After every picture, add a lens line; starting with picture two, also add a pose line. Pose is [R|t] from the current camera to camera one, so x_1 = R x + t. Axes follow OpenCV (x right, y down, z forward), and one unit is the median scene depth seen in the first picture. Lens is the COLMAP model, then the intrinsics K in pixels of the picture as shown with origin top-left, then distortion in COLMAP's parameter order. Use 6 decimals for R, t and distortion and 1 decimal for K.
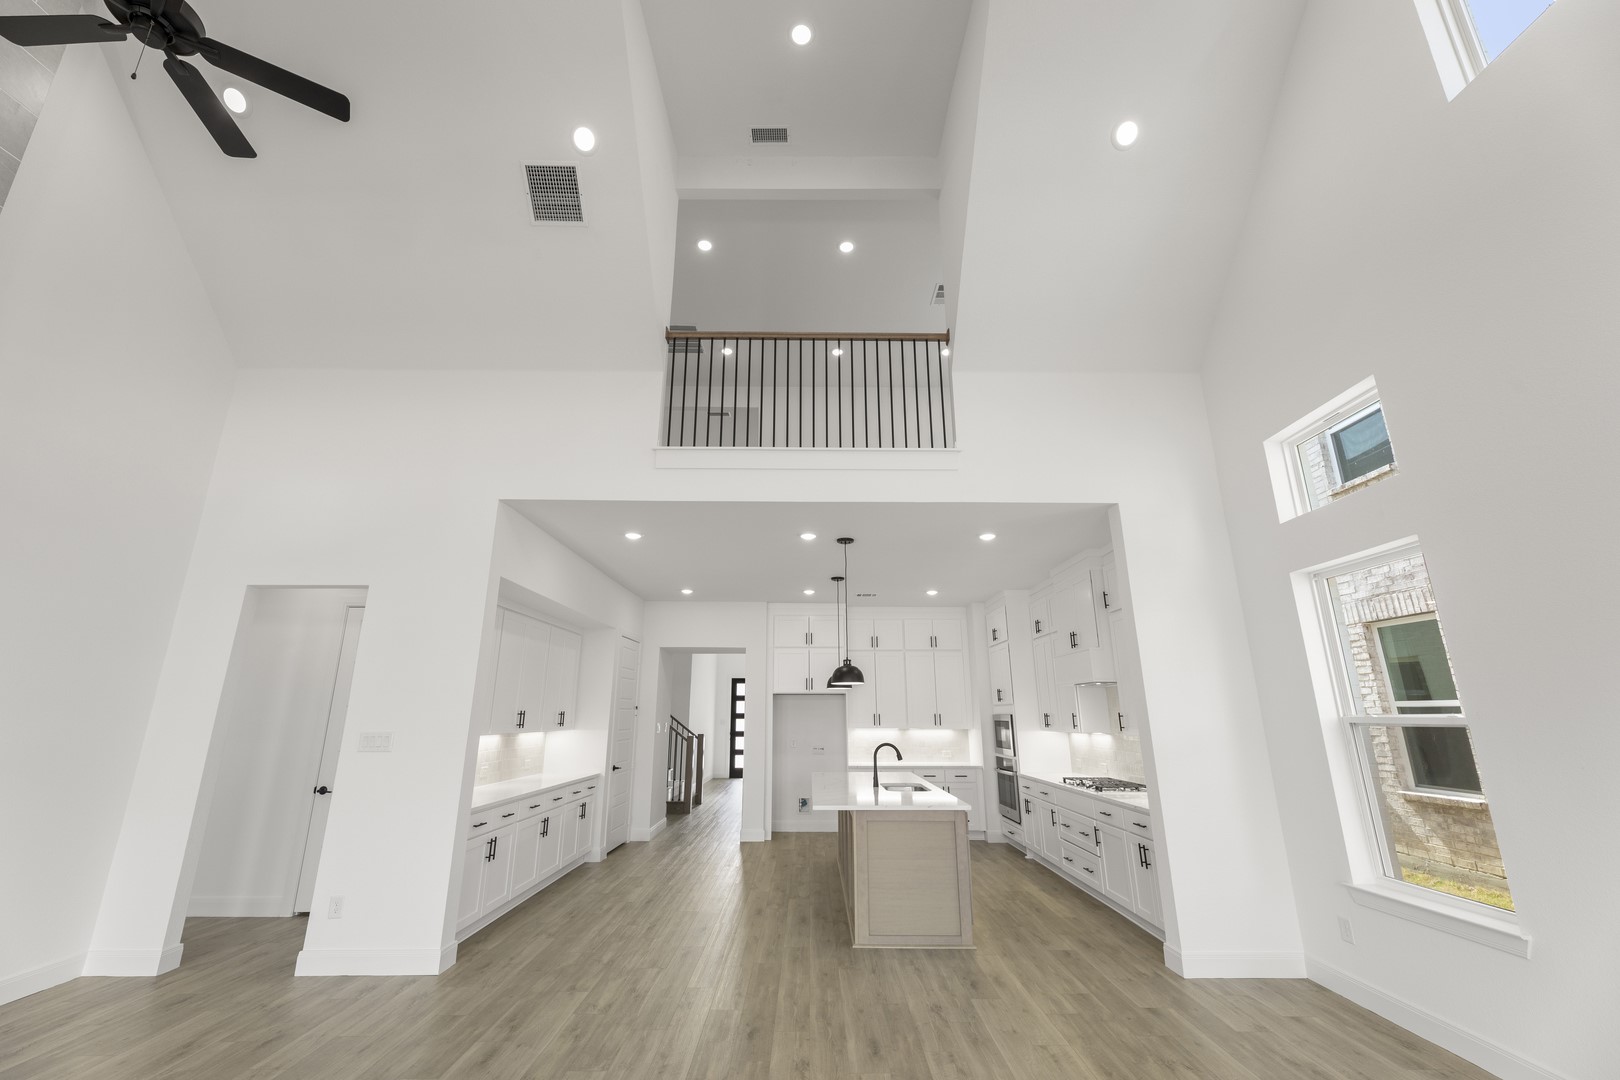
lens RADIAL K [[645.6, 0, 810.8], [0, 645.6, 536.5], [0, 0, 1]] dist [0.001632, -0.000514]
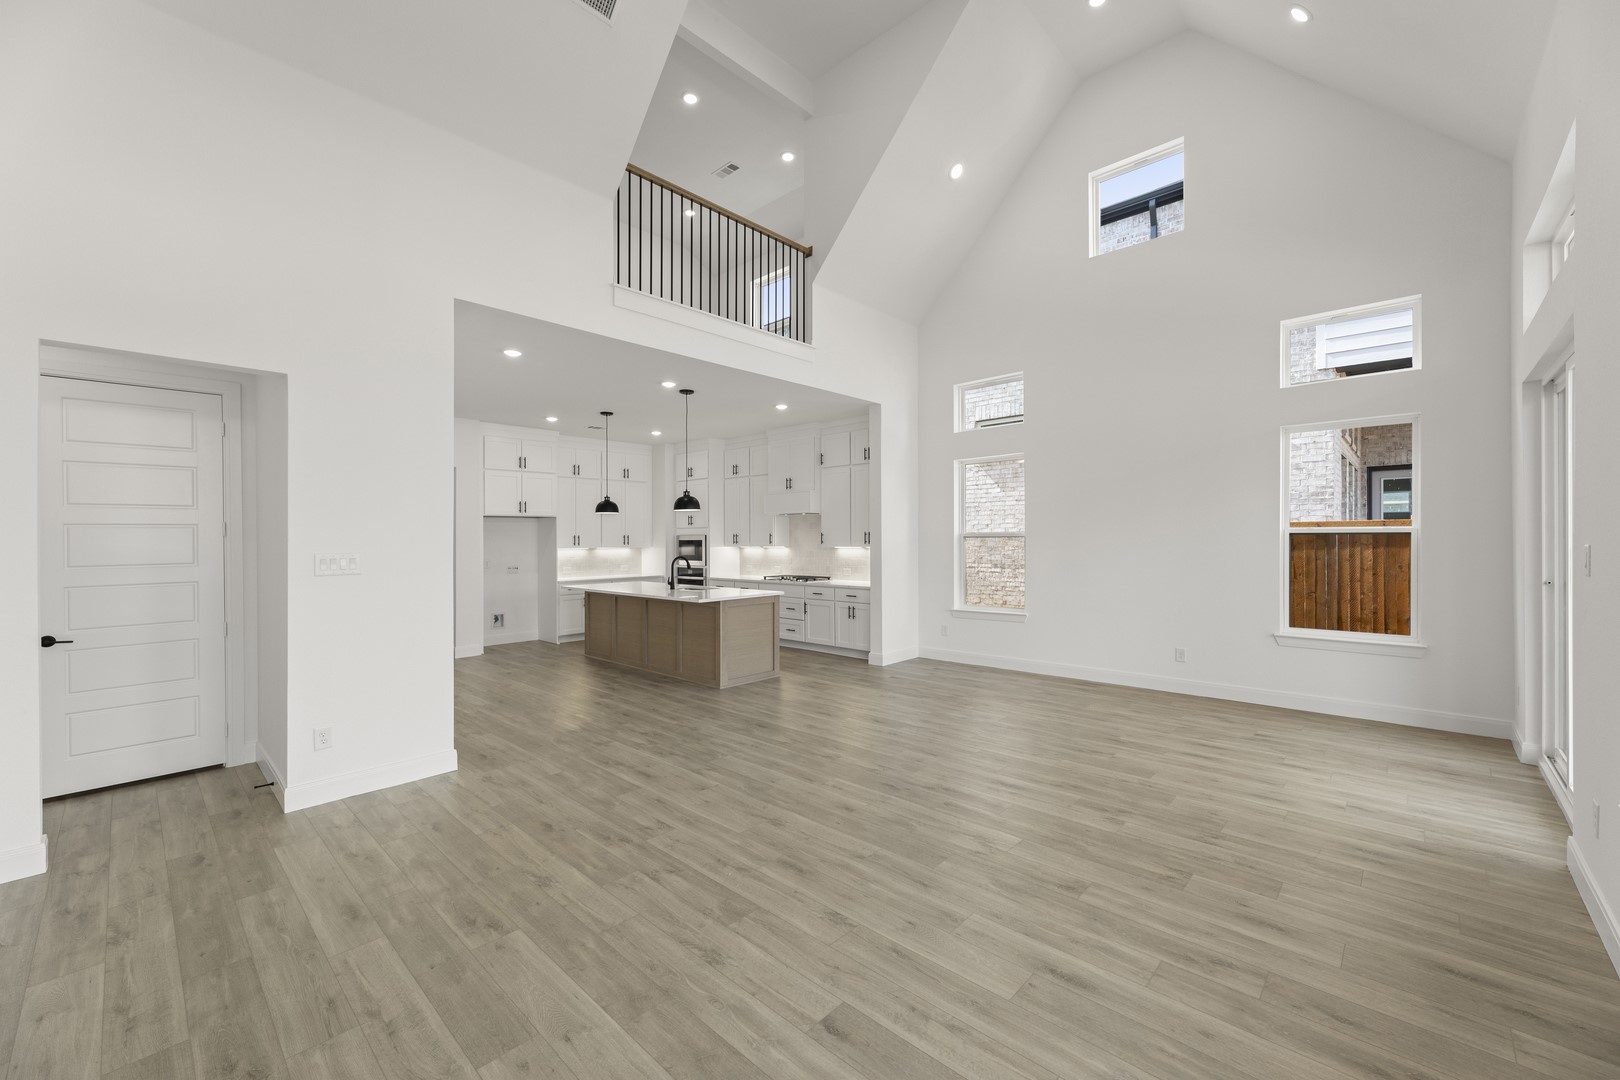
lens RADIAL K [[645.6, 0, 813.3], [0, 645.6, 540.7], [0, 0, 1]] dist [0.001632, -0.000514]
pose [[0.684640, -0.009365, 0.728821, -0.676552], [-0.187633, 0.963954, 0.188645, 0.002445], [-0.704317, -0.265904, 0.658204, -0.010443]]
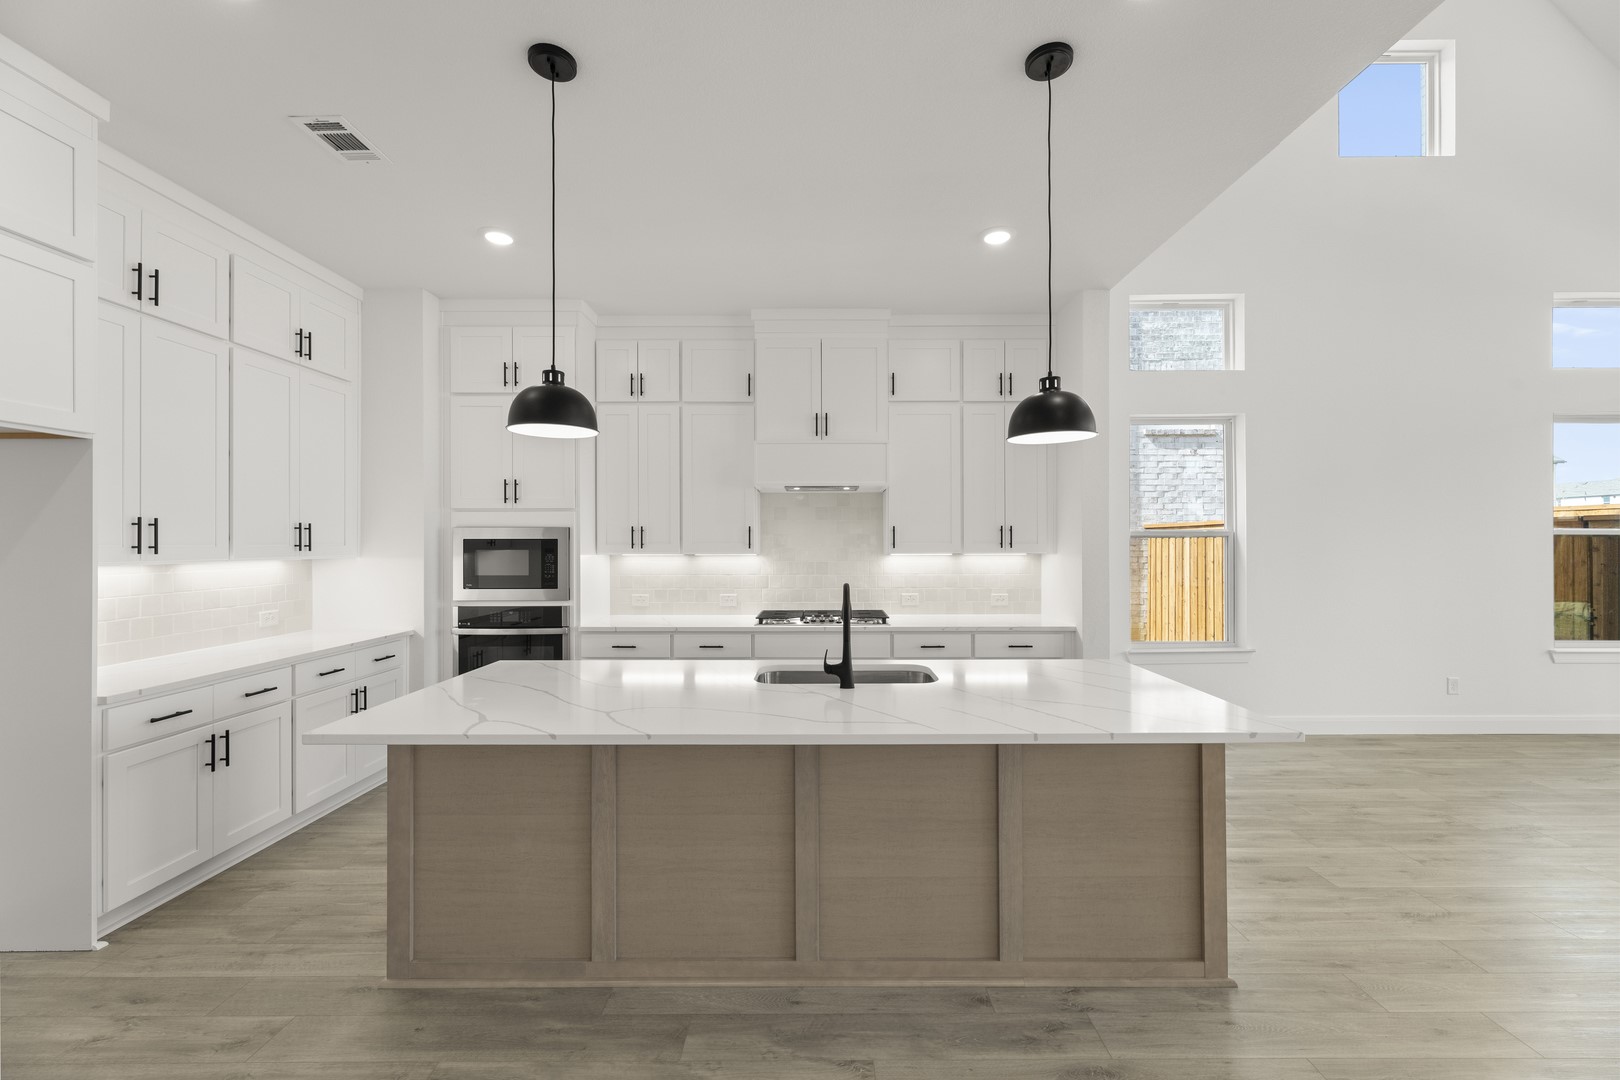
lens RADIAL K [[645.6, 0, 799.3], [0, 645.6, 549.6], [0, 0, 1]] dist [0.001632, -0.000514]
pose [[0.002091, -0.012529, 0.999919, -0.327114], [-0.267286, 0.963534, 0.012632, 0.325733], [-0.963615, -0.267291, -0.001334, 1.121787]]
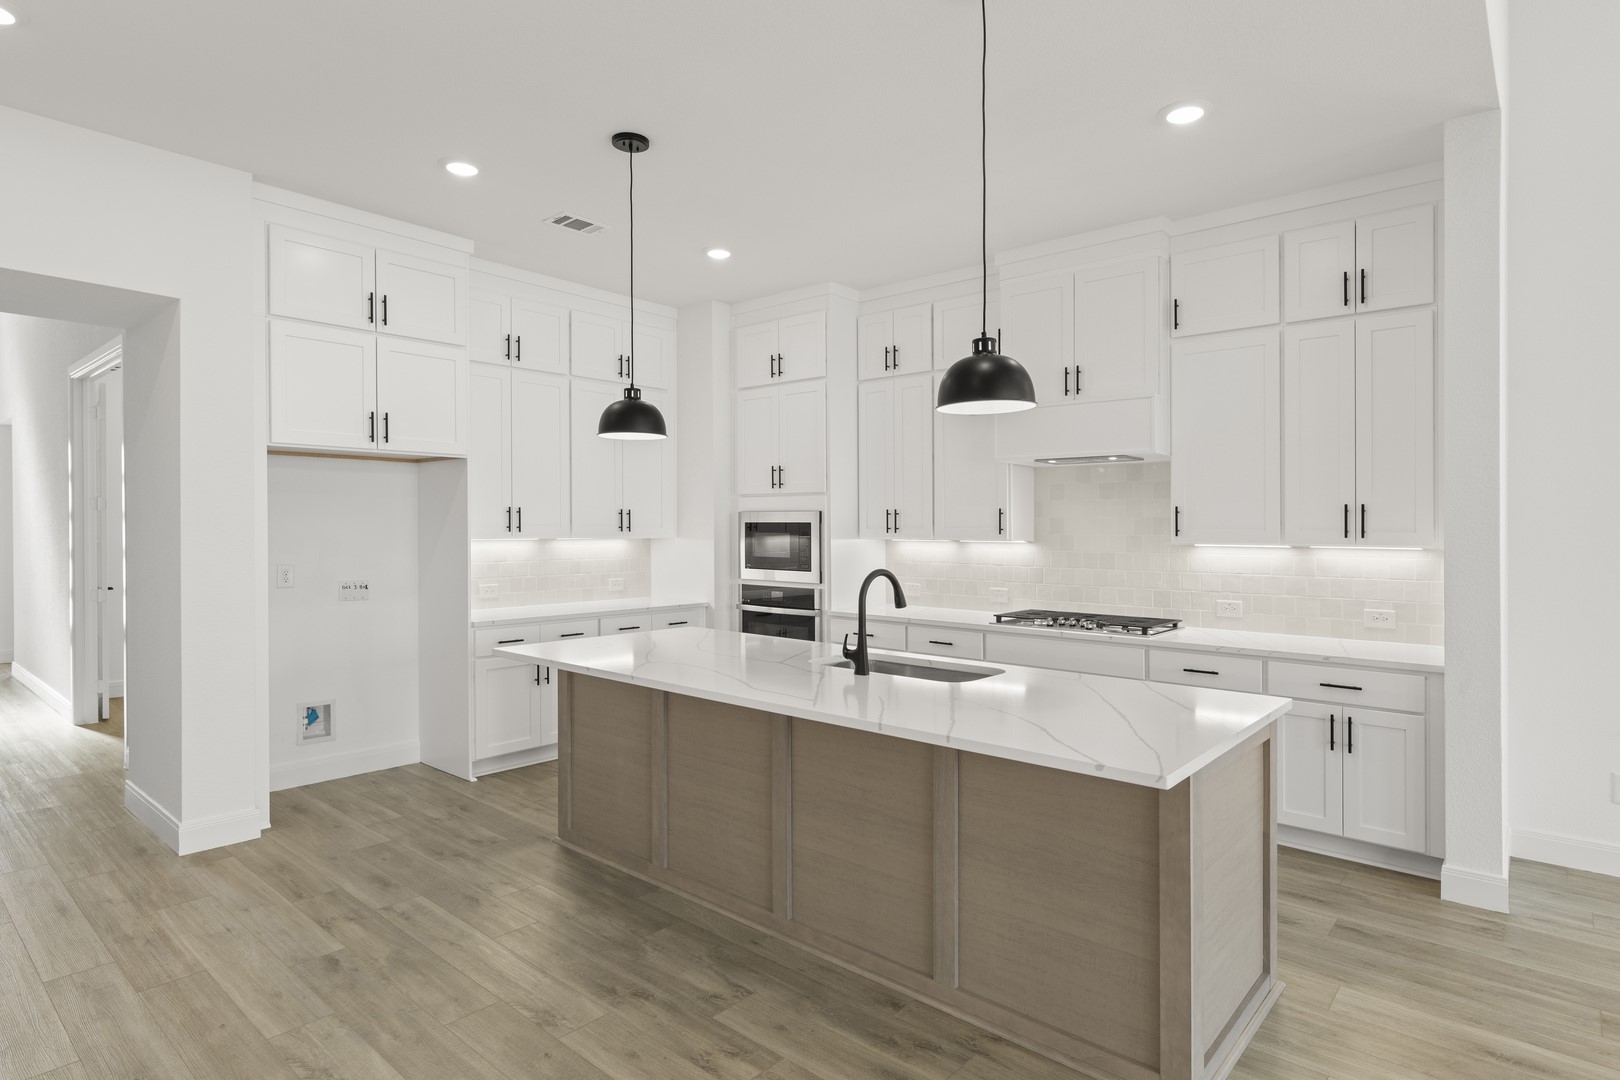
lens RADIAL K [[849.0, 0, 807.9], [0, 849.0, 556.1], [0, 0, 1]] dist [-0.002814, 0.005069]
pose [[0.654839, -0.023513, 0.755403, -0.338015], [-0.207724, 0.955422, 0.209810, 0.226438], [-0.726662, -0.294307, 0.620763, 0.763233]]
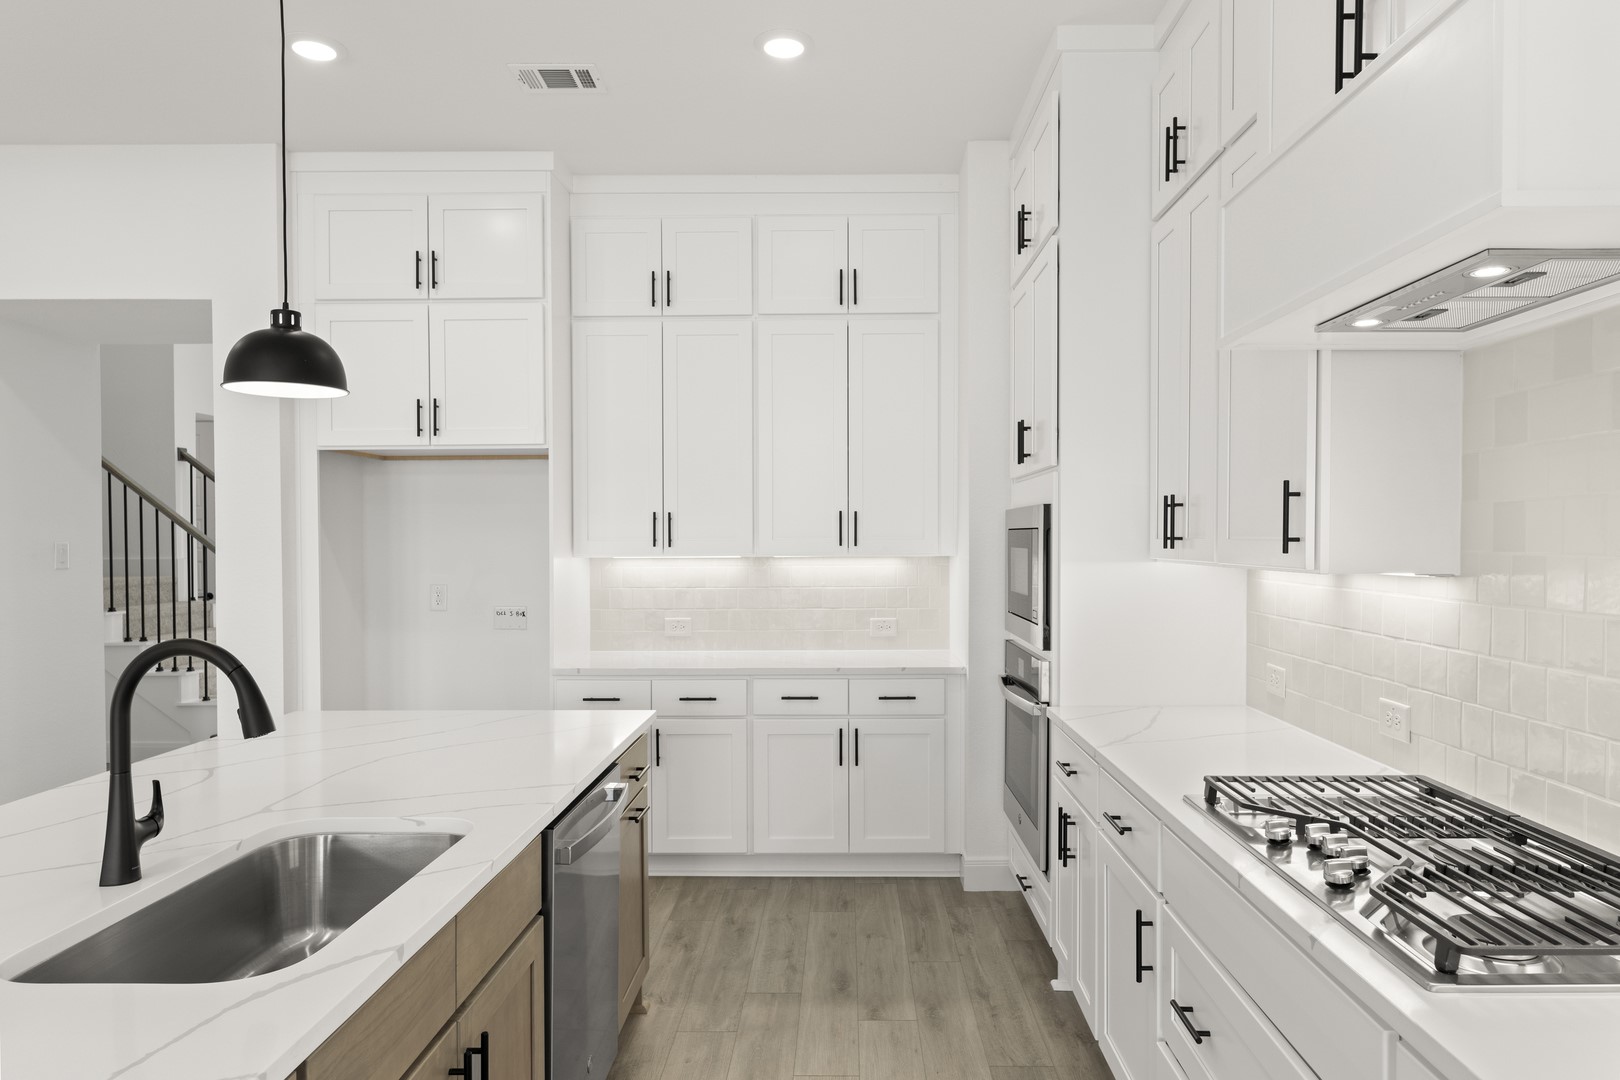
lens RADIAL K [[1033.9, 0, 846.5], [0, 1033.9, 561.1], [0, 0, 1]] dist [0.036452, 0.001866]
pose [[0.999968, -0.004236, -0.006720, 0.318416], [0.006011, 0.956561, 0.291471, 0.237985], [0.005194, -0.291502, 0.956556, 0.802188]]
